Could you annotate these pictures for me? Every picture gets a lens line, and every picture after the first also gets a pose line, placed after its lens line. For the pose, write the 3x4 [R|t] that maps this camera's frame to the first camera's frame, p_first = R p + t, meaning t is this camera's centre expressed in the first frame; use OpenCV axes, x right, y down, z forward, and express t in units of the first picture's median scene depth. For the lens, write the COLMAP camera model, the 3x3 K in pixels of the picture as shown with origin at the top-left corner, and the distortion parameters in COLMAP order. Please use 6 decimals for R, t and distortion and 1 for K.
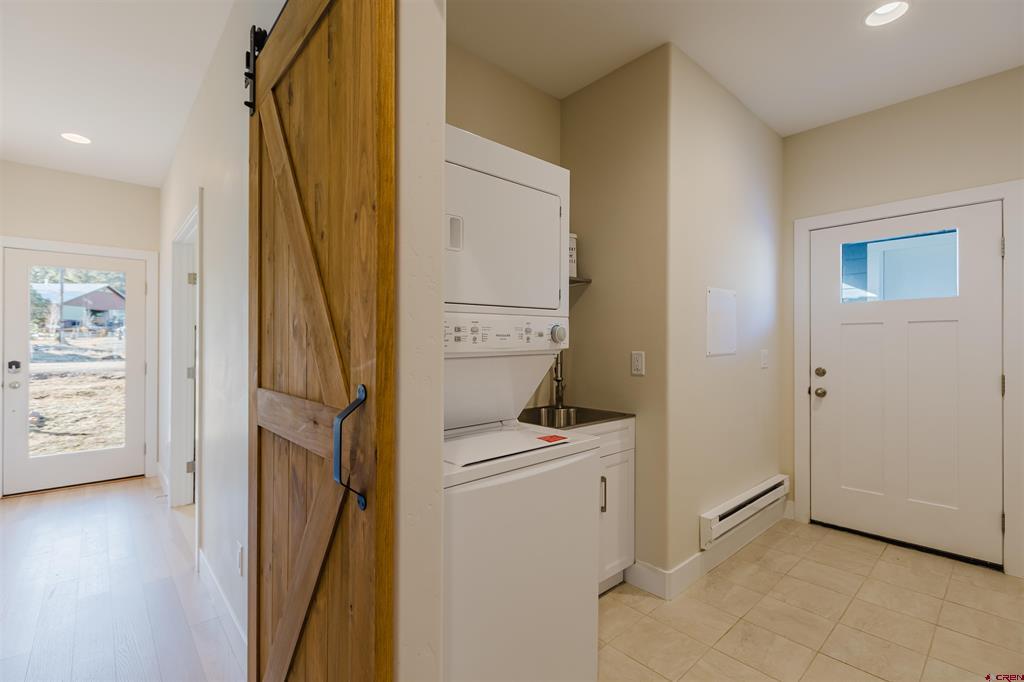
lens RADIAL K [[461.9, 0, 501.2], [0, 461.9, 341.8], [0, 0, 1]] dist [-0.000665, 0.001060]
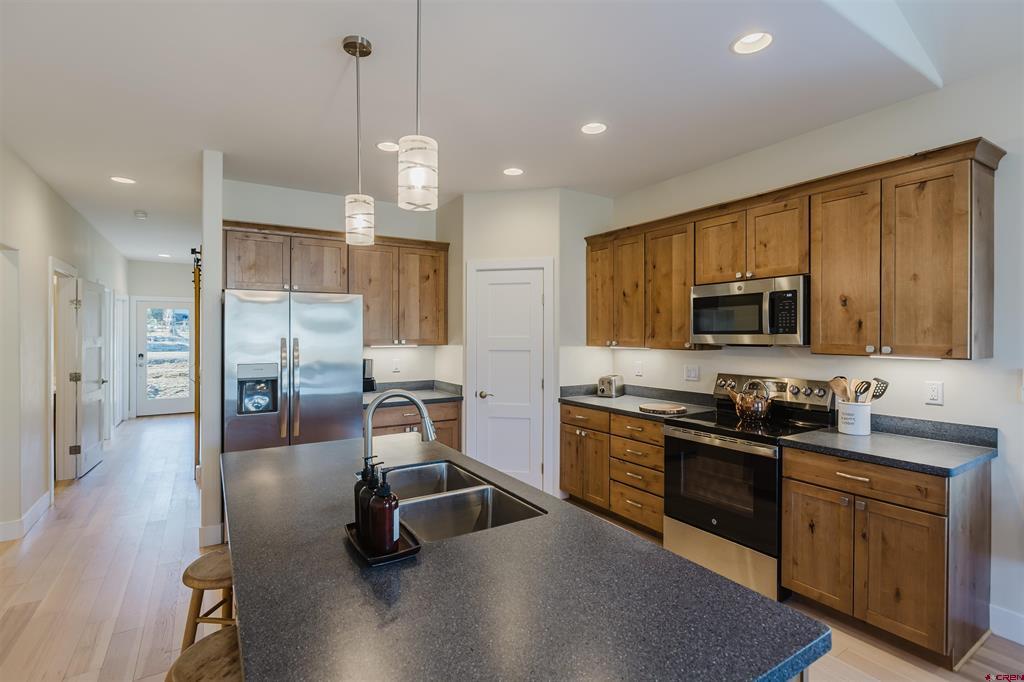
lens RADIAL K [[480.9, 0, 506.4], [0, 480.9, 335.3], [0, 0, 1]] dist [-0.004448, -0.000111]
pose [[0.987369, 0.000276, -0.158435, 0.111746], [0.001214, 0.999956, 0.009306, -0.007178], [0.158431, -0.009381, 0.987326, -0.106429]]
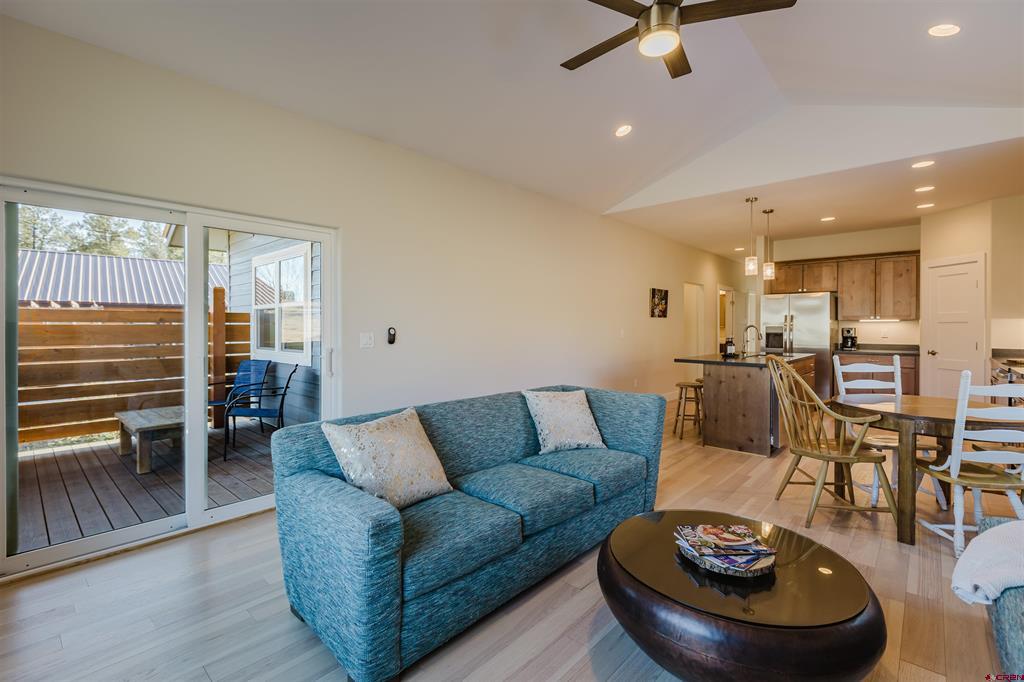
lens RADIAL K [[461.9, 0, 508.5], [0, 461.9, 323.4], [0, 0, 1]] dist [-0.000665, 0.001060]
pose [[0.106324, -0.005836, -0.994314, 0.250498], [0.006297, 0.999967, -0.005196, -0.001432], [0.994312, -0.005709, 0.106357, -0.165366]]
